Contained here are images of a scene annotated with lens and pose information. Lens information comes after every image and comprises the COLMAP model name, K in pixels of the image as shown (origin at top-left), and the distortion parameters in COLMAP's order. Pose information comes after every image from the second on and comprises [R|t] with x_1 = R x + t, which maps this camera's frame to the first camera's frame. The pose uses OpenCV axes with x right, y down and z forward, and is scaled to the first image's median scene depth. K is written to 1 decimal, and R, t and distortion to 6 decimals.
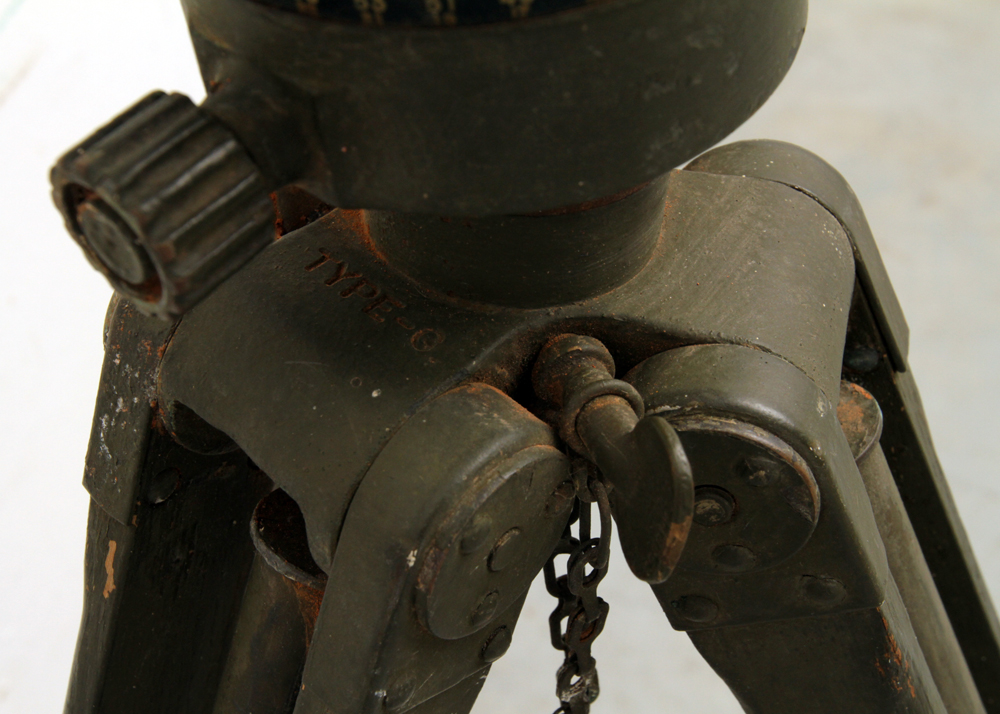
lens RADIAL K [[1633.3, 0, 497.0], [0, 1633.3, 356.7], [0, 0, 1]] dist [-0.028846, 0.000000]
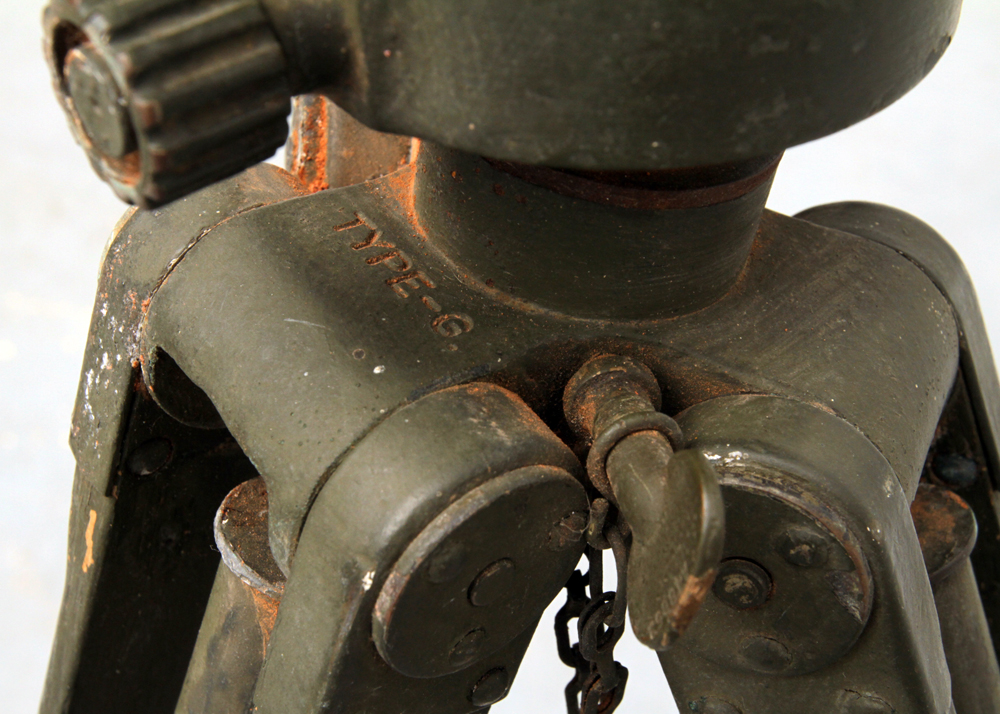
lens RADIAL K [[1633.3, 0, 503.3], [0, 1633.3, 358.0], [0, 0, 1]] dist [-0.028846, 0.000000]
pose [[0.980224, 0.189013, -0.058601, 0.036689], [-0.193579, 0.977334, -0.085701, 0.072705], [0.041074, 0.095350, 0.994596, 0.143648]]
